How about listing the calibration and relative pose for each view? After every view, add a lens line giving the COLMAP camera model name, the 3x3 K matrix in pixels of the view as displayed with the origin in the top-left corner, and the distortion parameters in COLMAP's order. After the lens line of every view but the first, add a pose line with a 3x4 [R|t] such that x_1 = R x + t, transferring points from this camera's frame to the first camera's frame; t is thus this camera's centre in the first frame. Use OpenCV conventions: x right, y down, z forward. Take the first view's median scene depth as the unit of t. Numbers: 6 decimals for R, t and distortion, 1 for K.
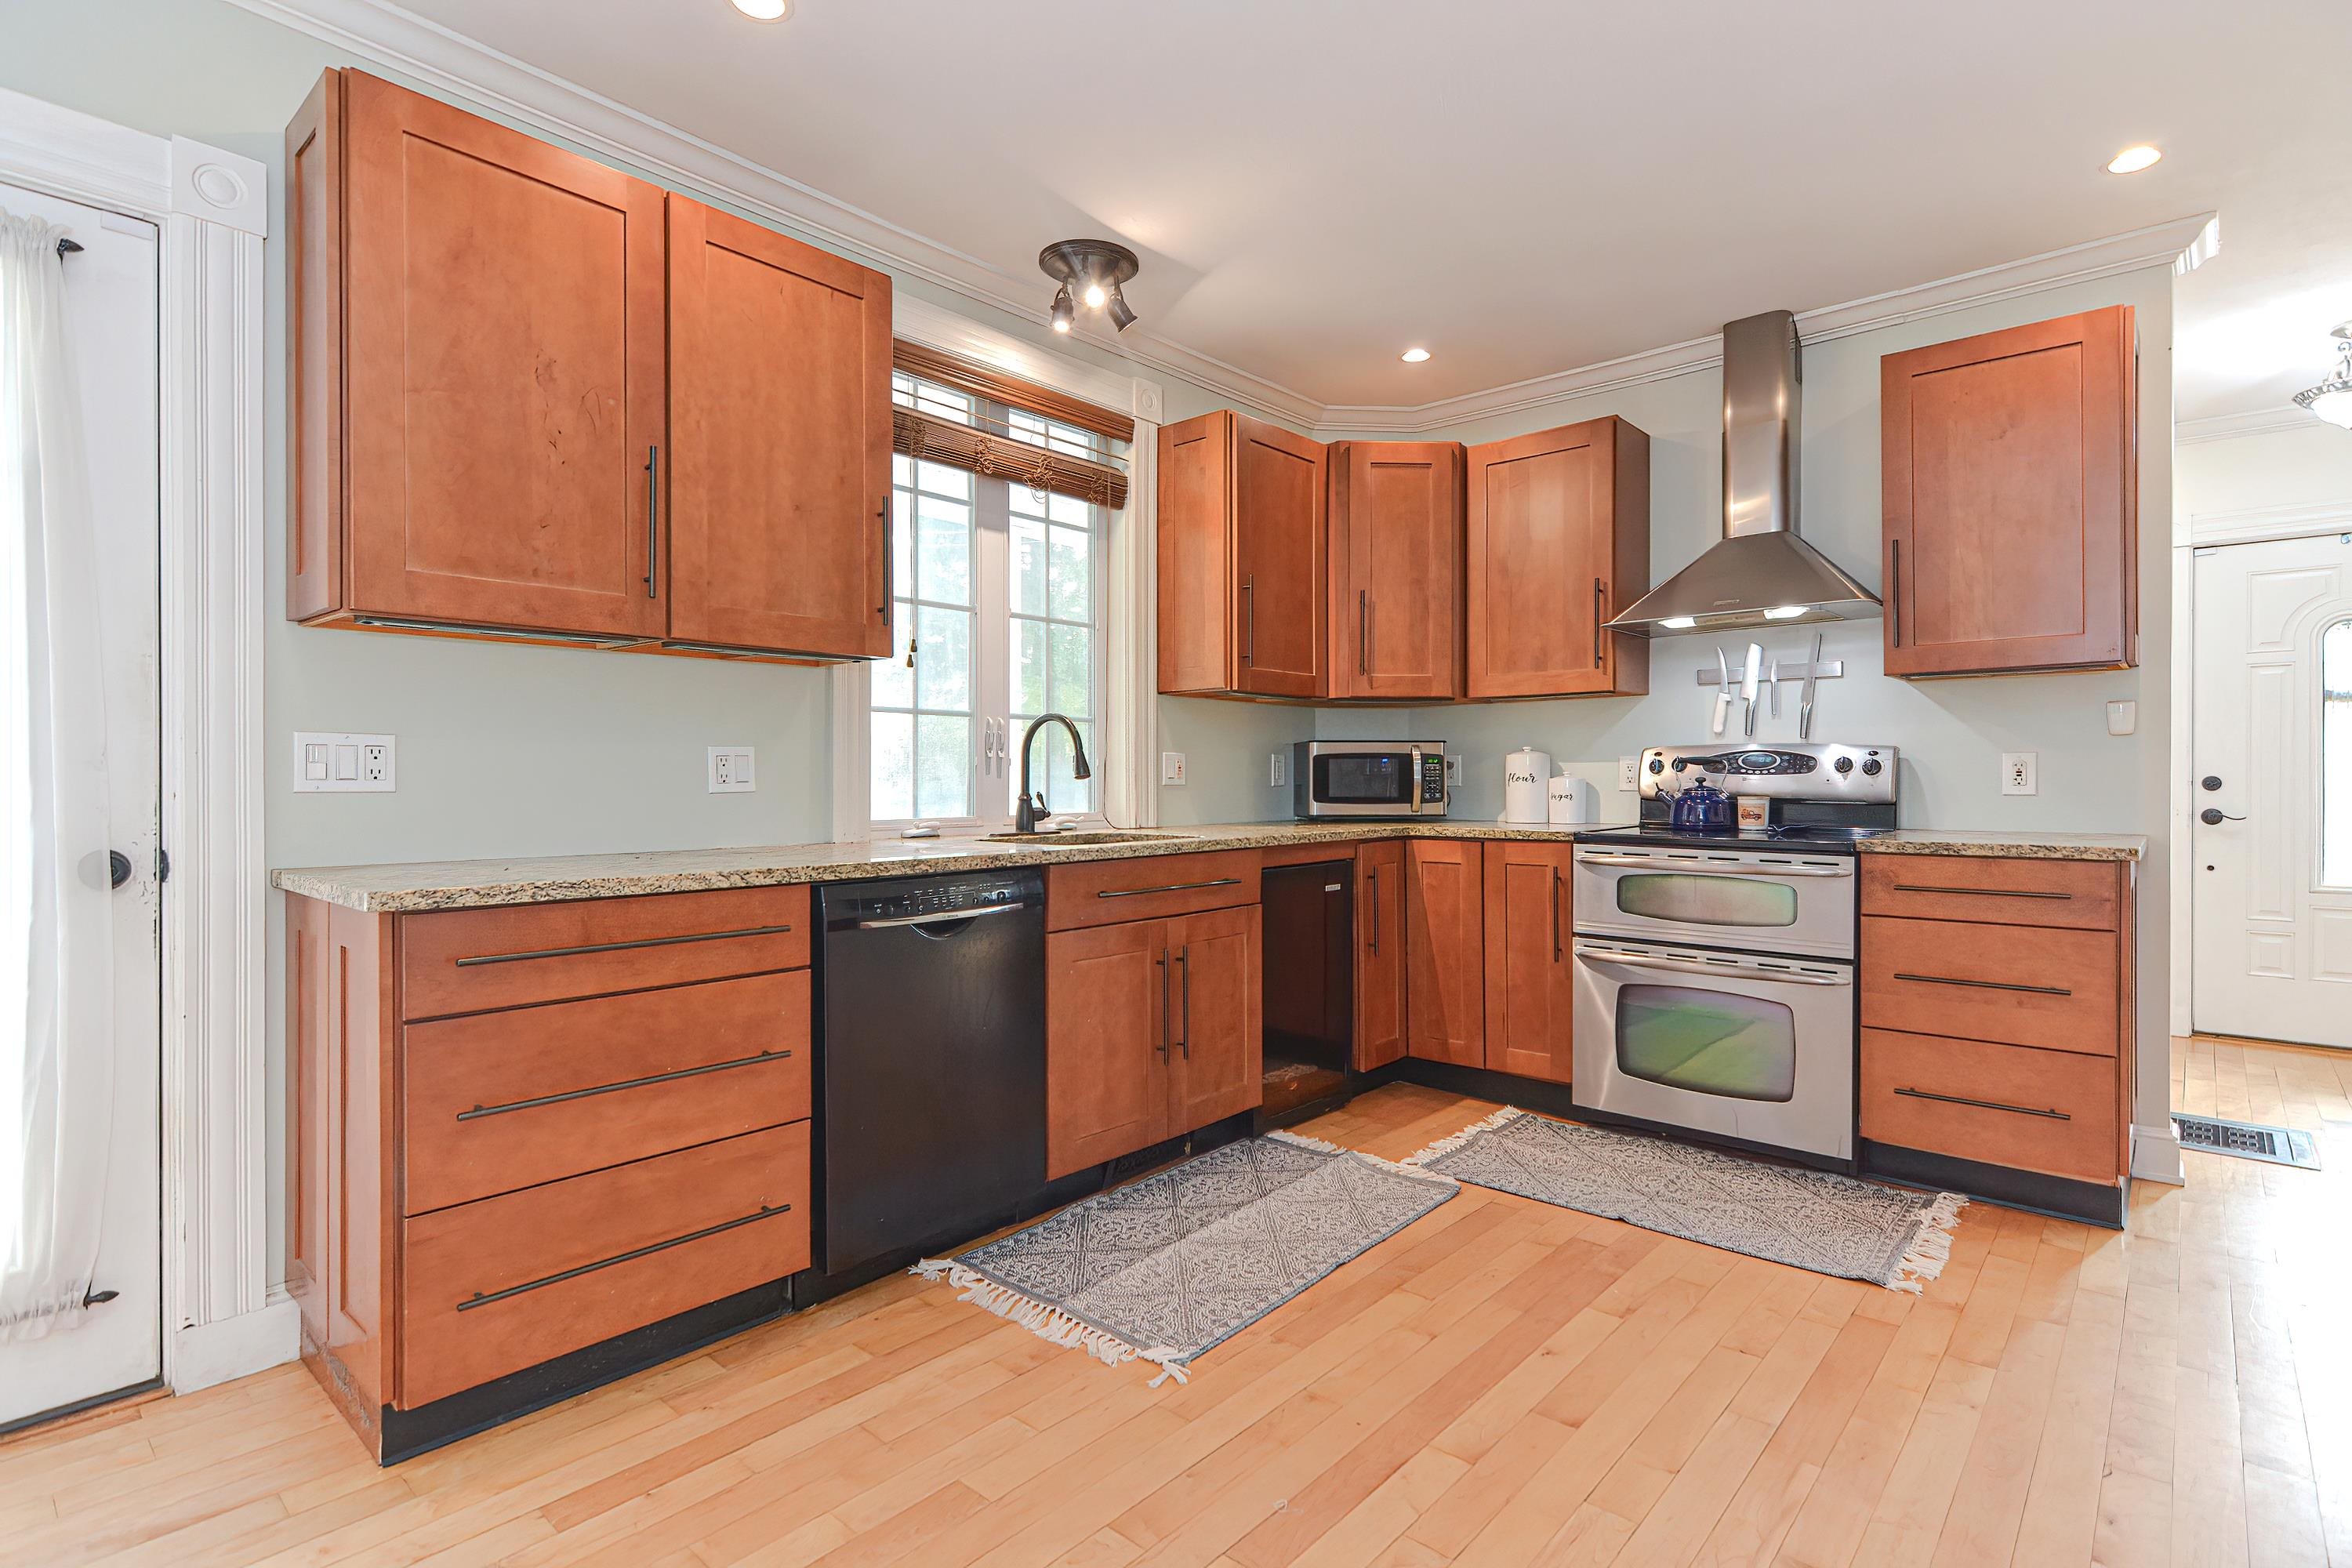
lens RADIAL K [[1143.4, 0, 1177.3], [0, 1143.4, 771.8], [0, 0, 1]] dist [0.018928, -0.008524]
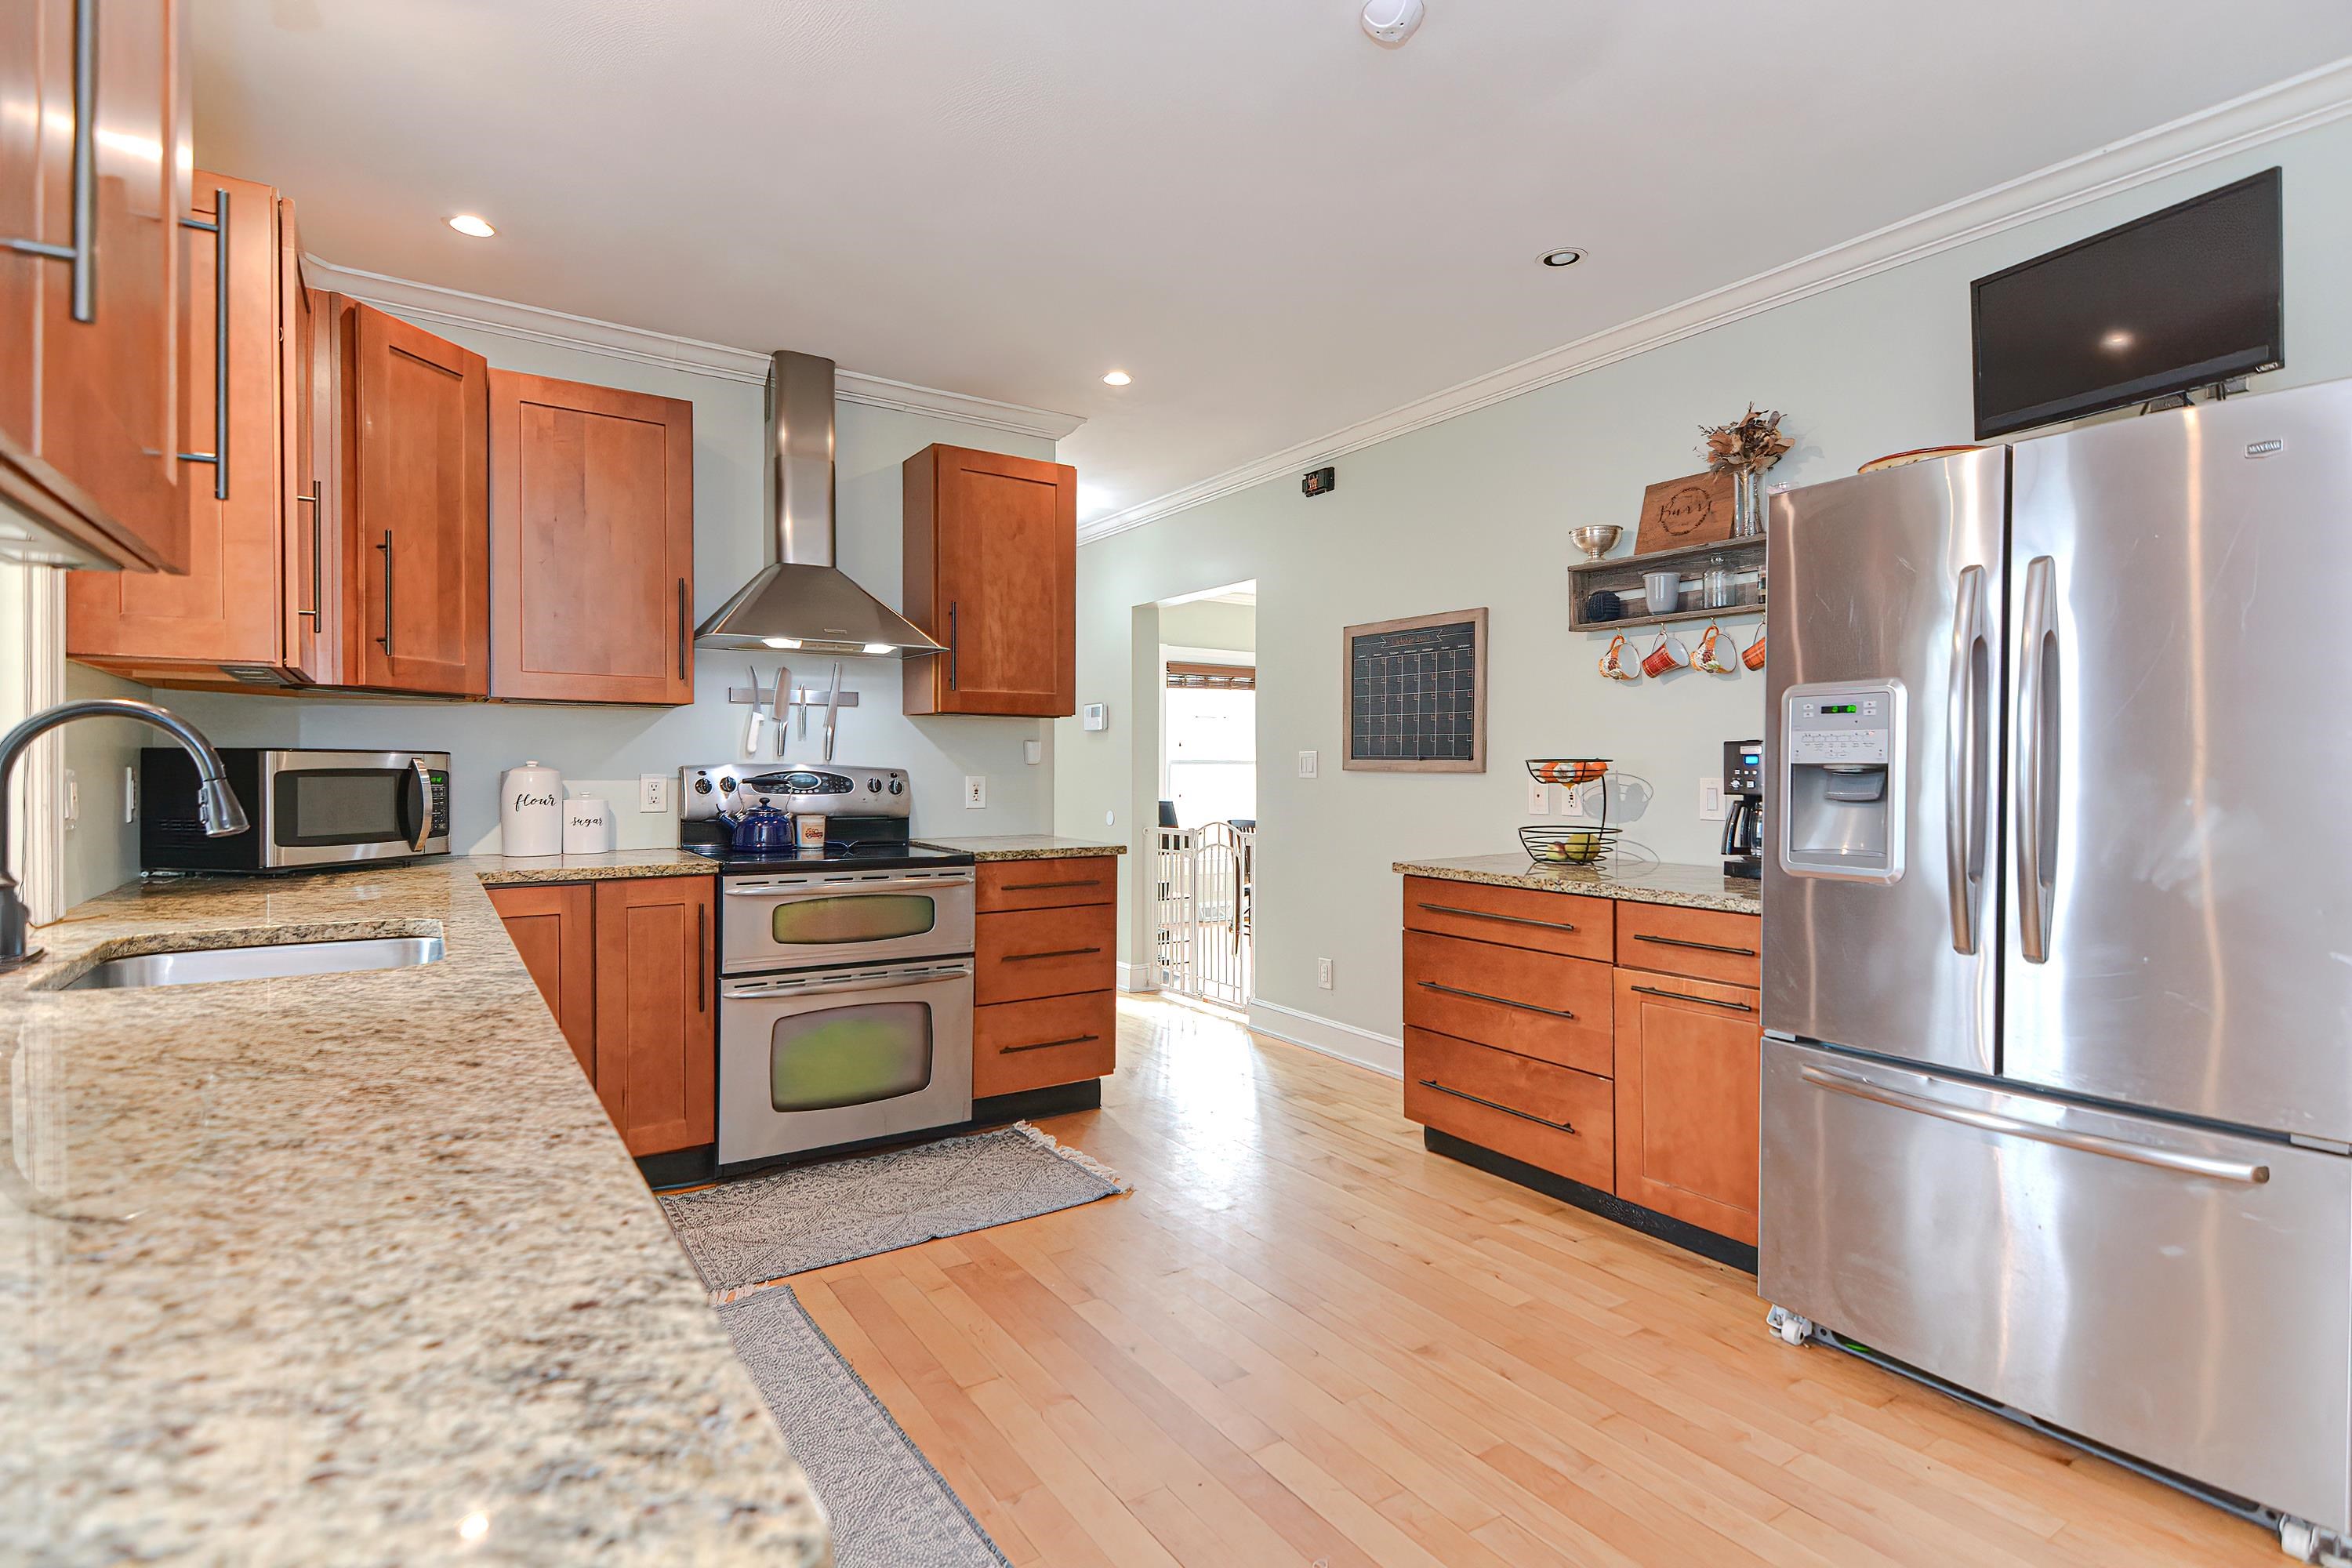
lens RADIAL K [[1143.4, 0, 1180.8], [0, 1143.4, 775.4], [0, 0, 1]] dist [0.018928, -0.008524]
pose [[0.245227, -0.004634, 0.969455, -0.428453], [-0.012488, 0.999891, 0.007938, -0.027810], [-0.969385, -0.014053, 0.245142, 0.415978]]
